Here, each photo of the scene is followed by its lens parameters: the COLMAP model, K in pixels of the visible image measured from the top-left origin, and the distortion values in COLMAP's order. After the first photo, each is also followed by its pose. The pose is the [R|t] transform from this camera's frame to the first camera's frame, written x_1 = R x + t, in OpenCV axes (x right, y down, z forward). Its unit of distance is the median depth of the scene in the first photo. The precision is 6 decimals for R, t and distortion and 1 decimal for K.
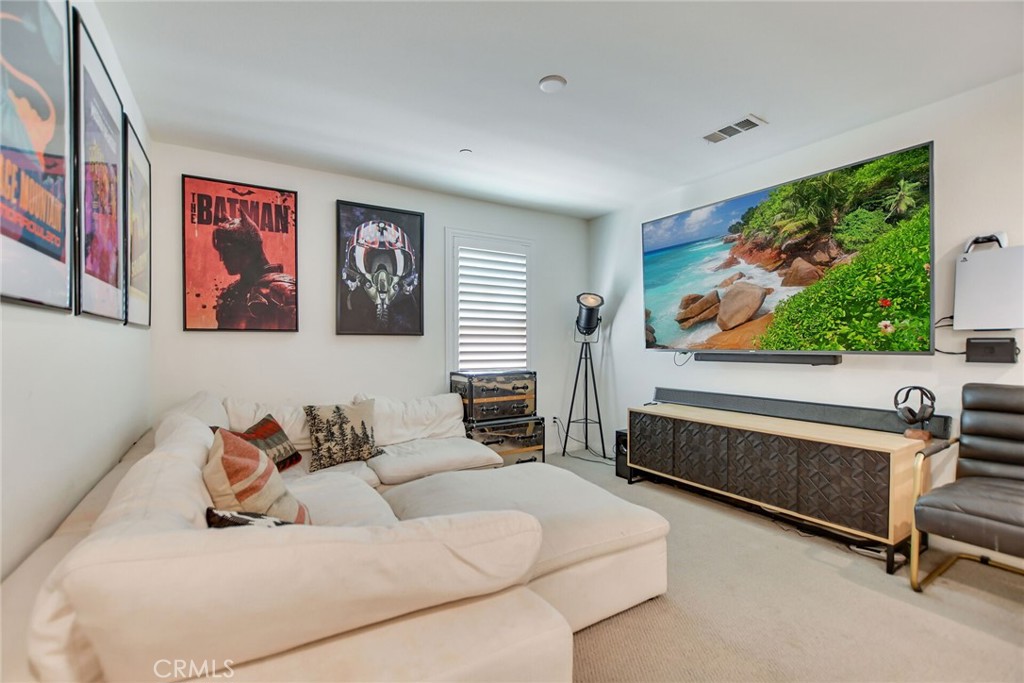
lens RADIAL K [[449.1, 0, 509.4], [0, 449.1, 345.2], [0, 0, 1]] dist [-0.015346, 0.001662]
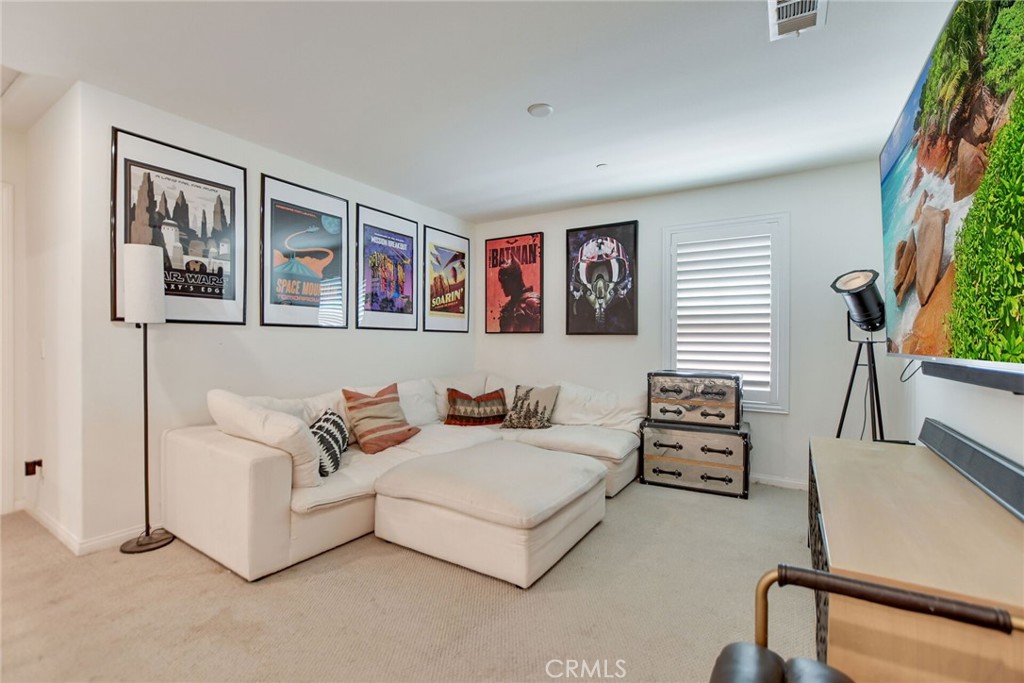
lens RADIAL K [[449.1, 0, 510.5], [0, 449.1, 339.8], [0, 0, 1]] dist [-0.015346, 0.001662]
pose [[0.450828, 0.003923, -0.892602, 0.681325], [-0.005738, 0.999982, 0.001496, -0.009843], [0.892592, 0.004447, 0.450842, 0.273084]]
